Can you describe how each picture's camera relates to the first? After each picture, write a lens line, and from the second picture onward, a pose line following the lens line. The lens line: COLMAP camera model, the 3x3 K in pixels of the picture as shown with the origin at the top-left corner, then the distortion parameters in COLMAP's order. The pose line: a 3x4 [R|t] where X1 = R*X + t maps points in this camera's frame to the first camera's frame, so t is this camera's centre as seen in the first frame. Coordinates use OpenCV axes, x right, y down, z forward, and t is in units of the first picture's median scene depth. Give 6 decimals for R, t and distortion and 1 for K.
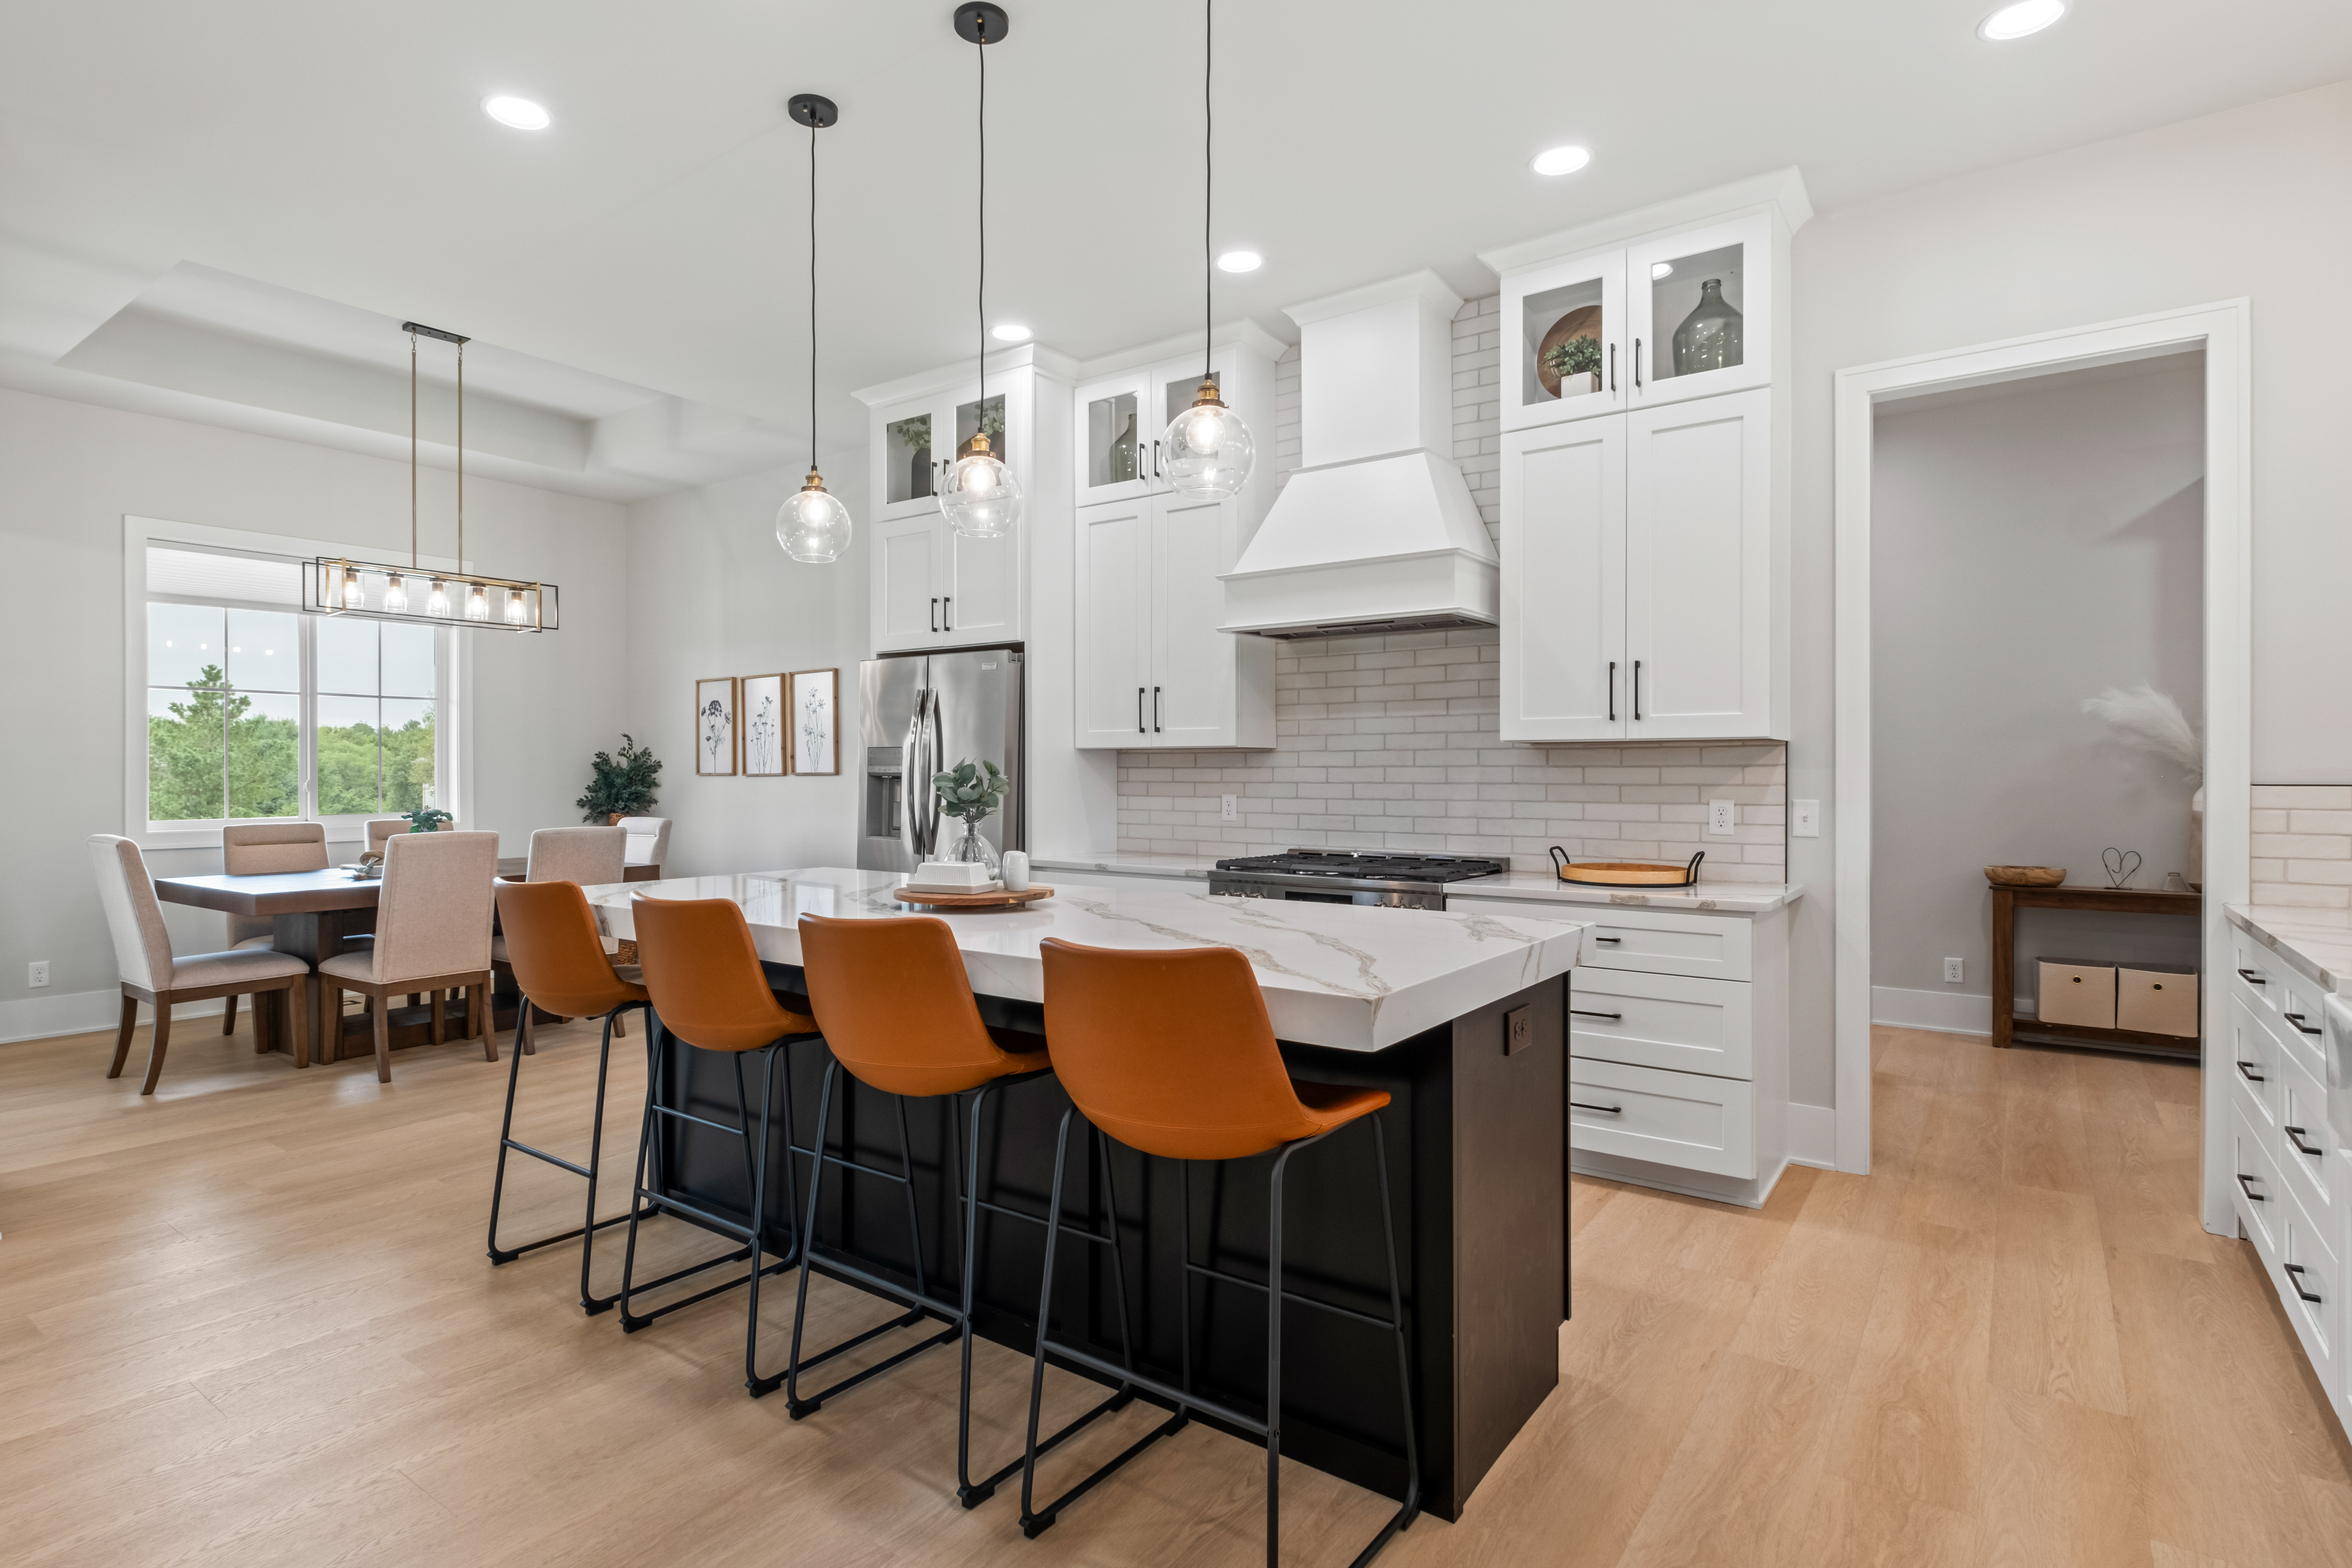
lens RADIAL K [[1180.5, 0, 1162.4], [0, 1180.5, 775.8], [0, 0, 1]] dist [0.011987, -0.000140]
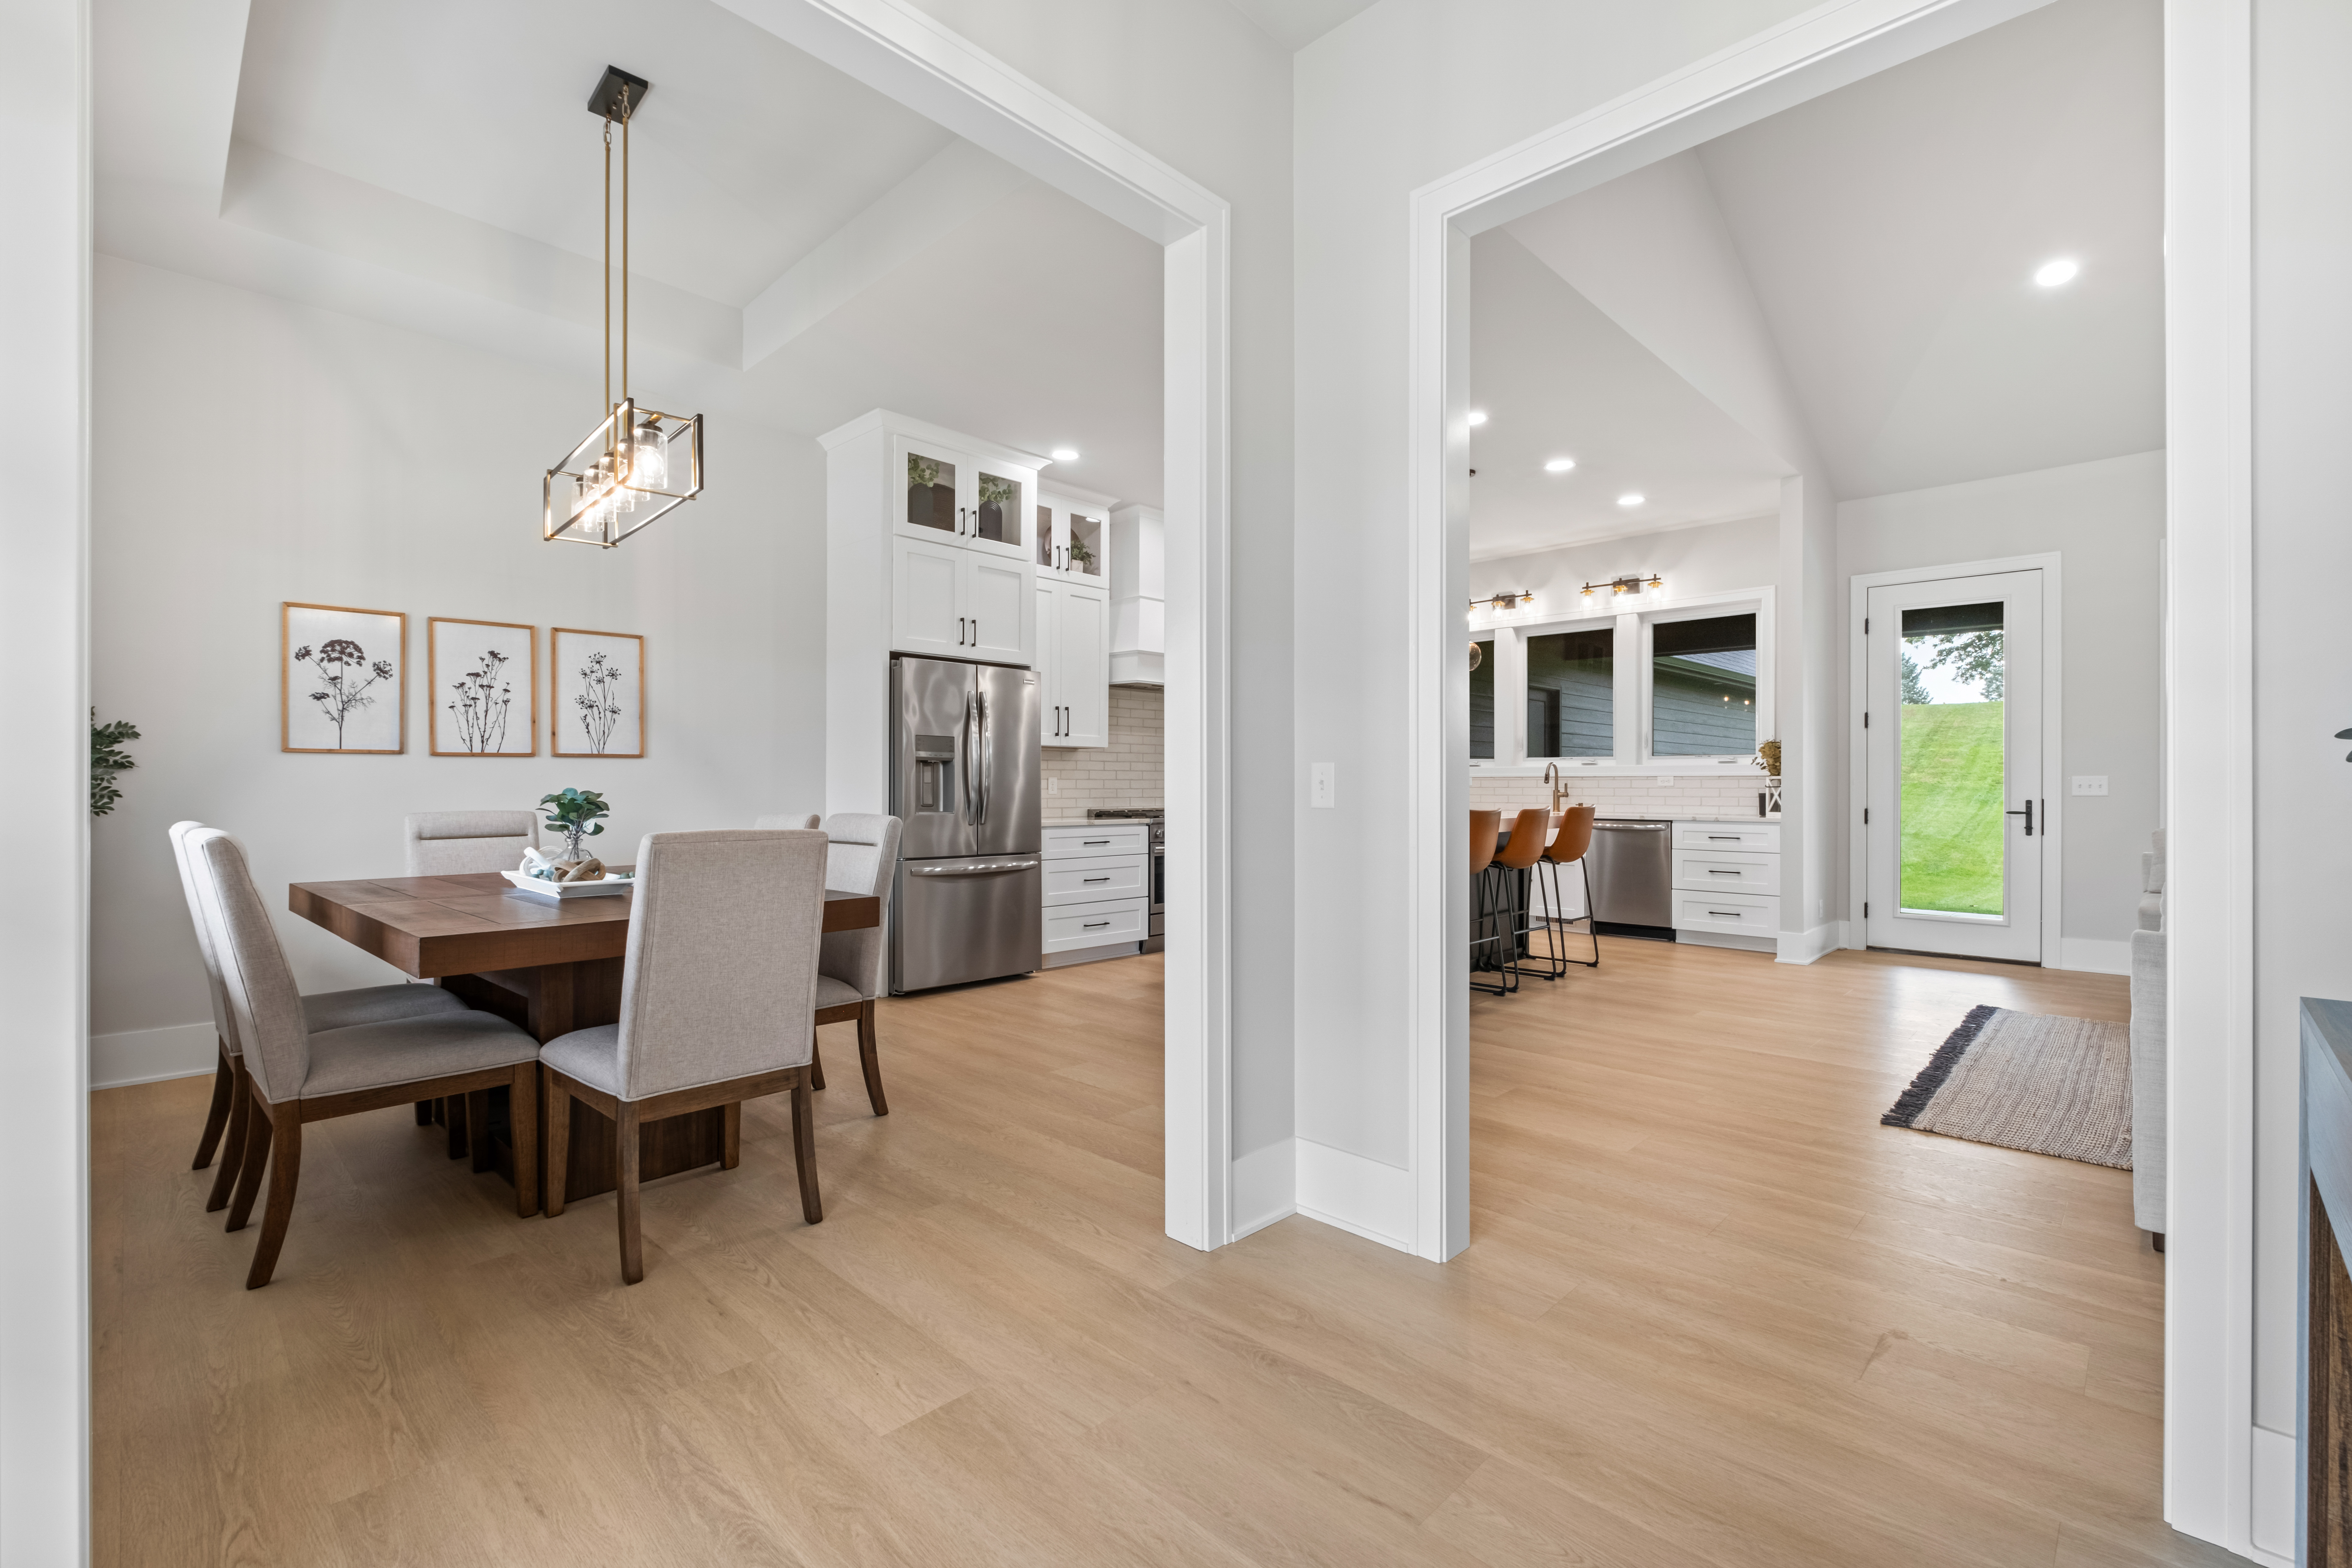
lens RADIAL K [[1029.2, 0, 1203.5], [0, 1029.2, 777.1], [0, 0, 1]] dist [0.009147, -0.007146]
pose [[0.118680, 0.006532, 0.992911, -1.253573], [0.000877, 0.999977, -0.006683, 0.023992], [-0.992932, 0.001664, 0.118672, 0.631309]]
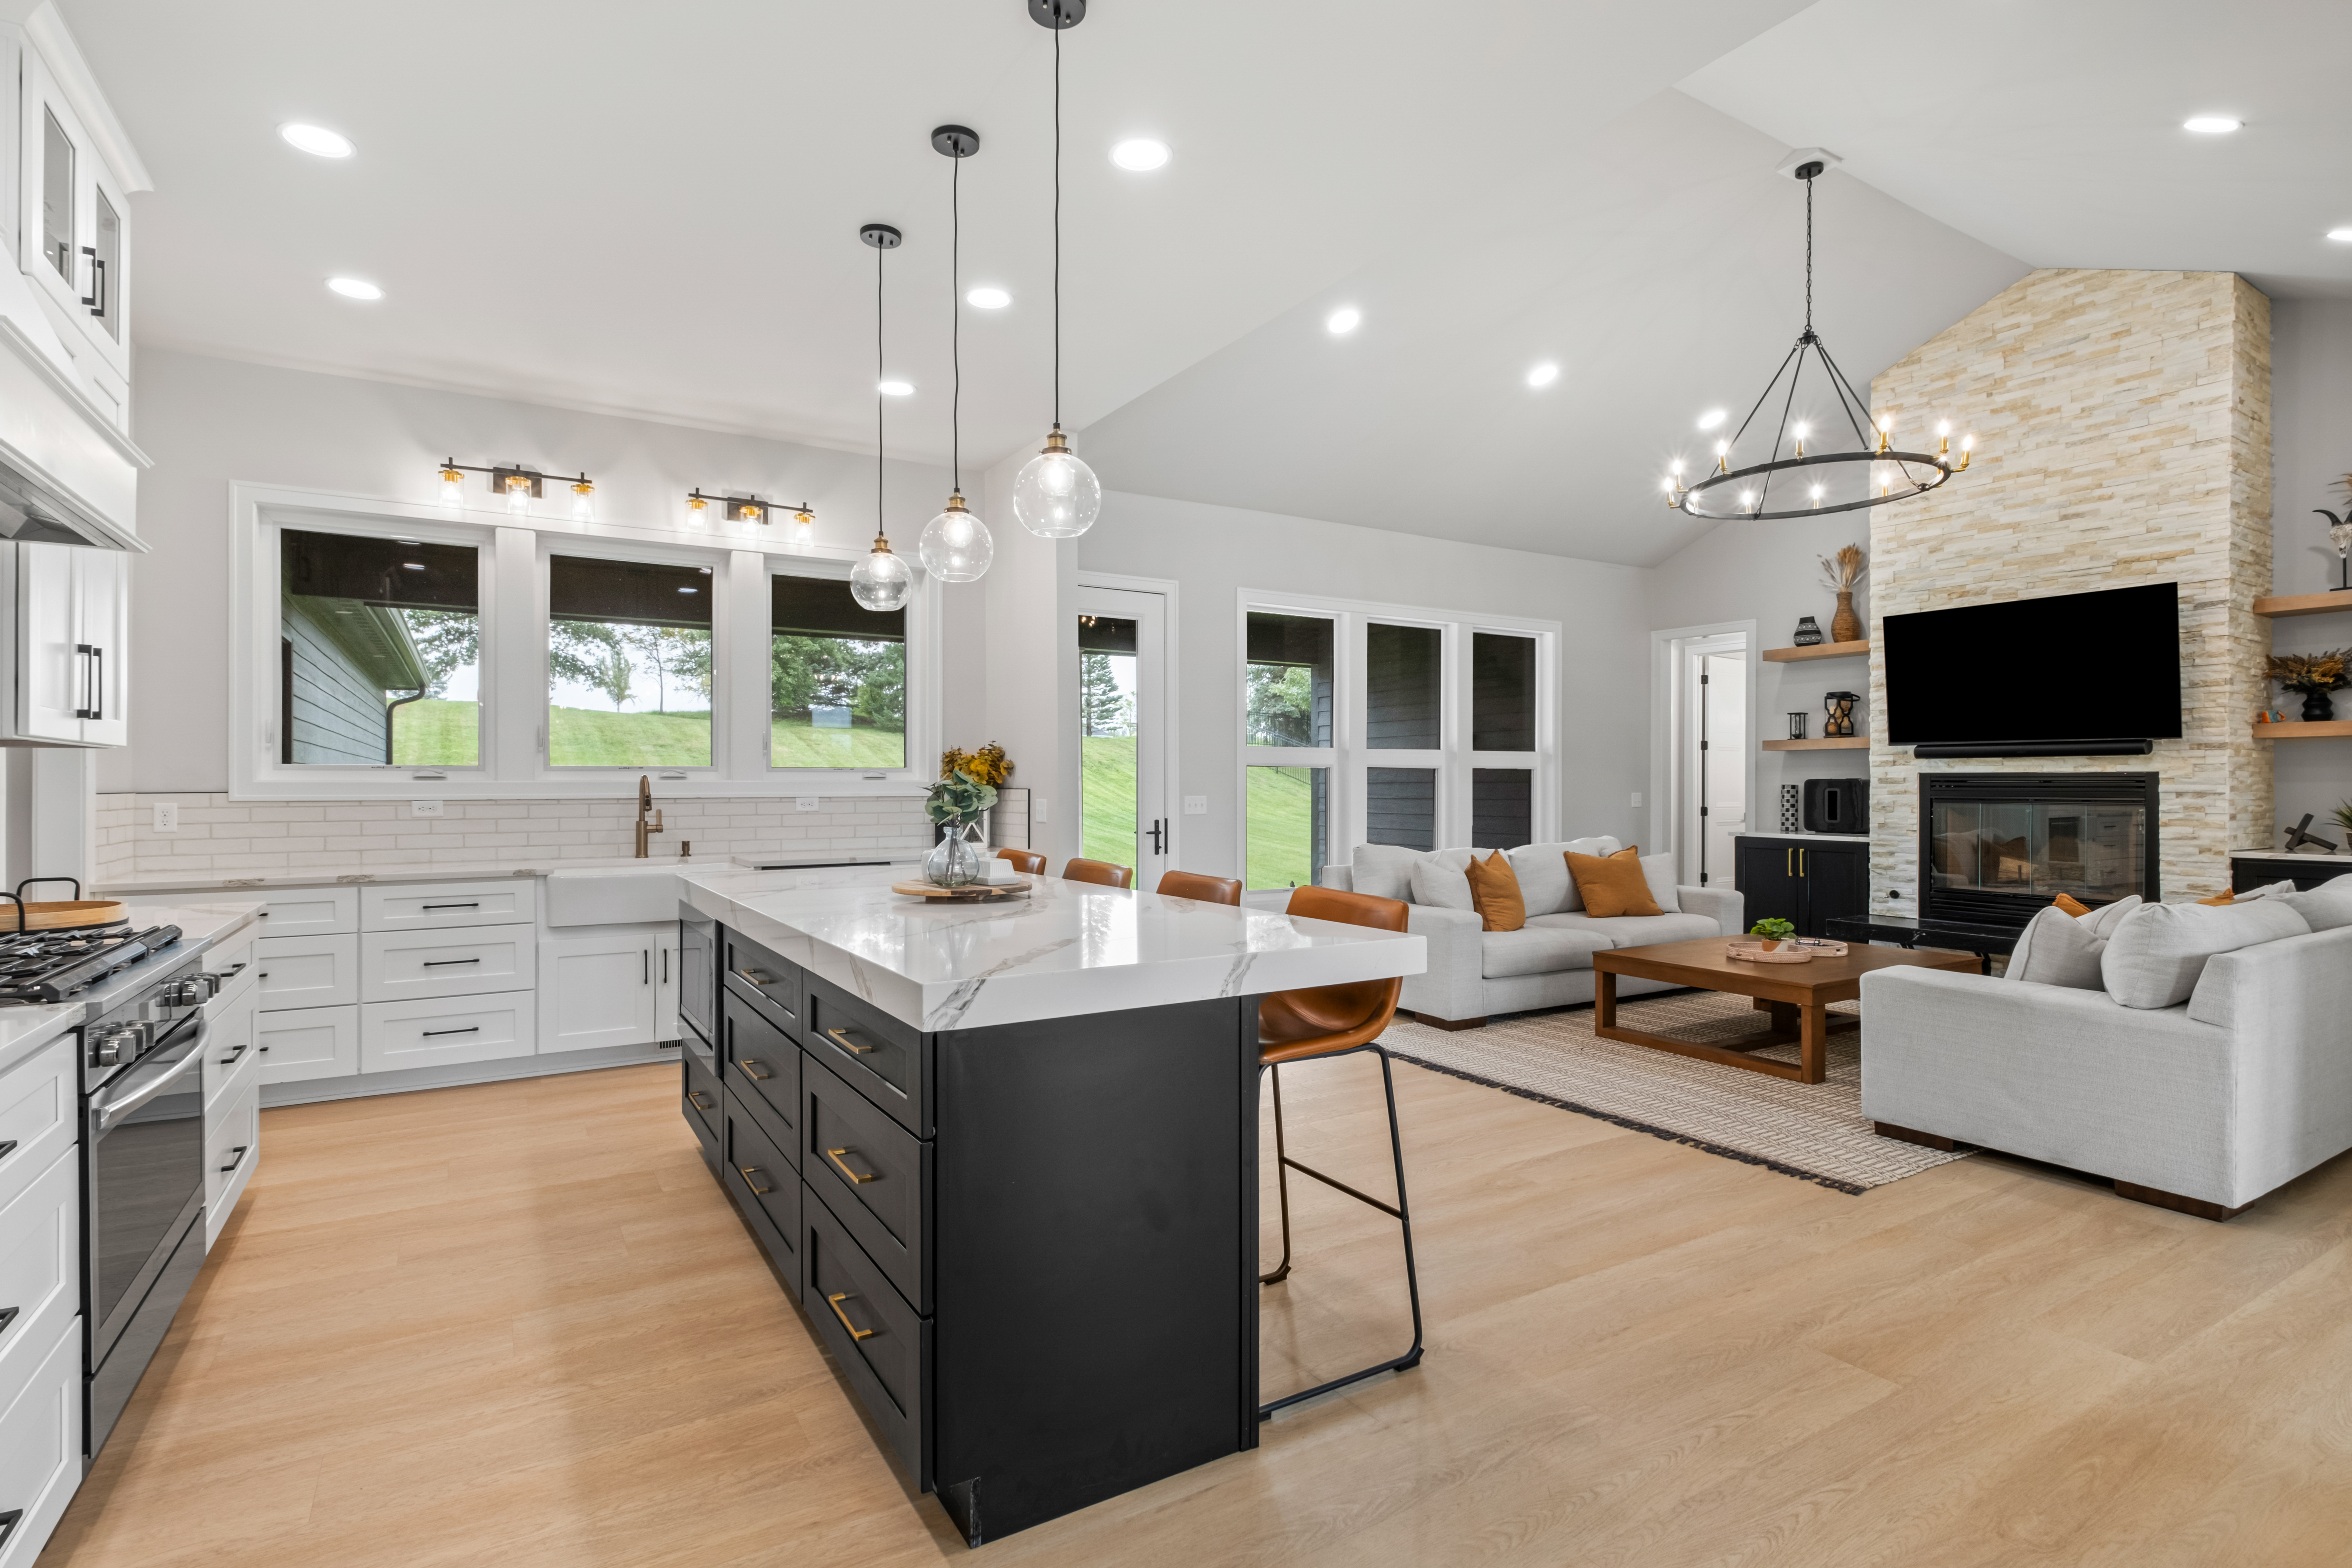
lens RADIAL K [[1111.8, 0, 1129.1], [0, 1111.8, 786.9], [0, 0, 1]] dist [0.011720, -0.007589]
pose [[-0.918473, -0.001050, 0.395482, -0.413426], [0.001225, 0.999984, 0.005500, -0.003601], [-0.395481, 0.005536, -0.918457, 1.052891]]
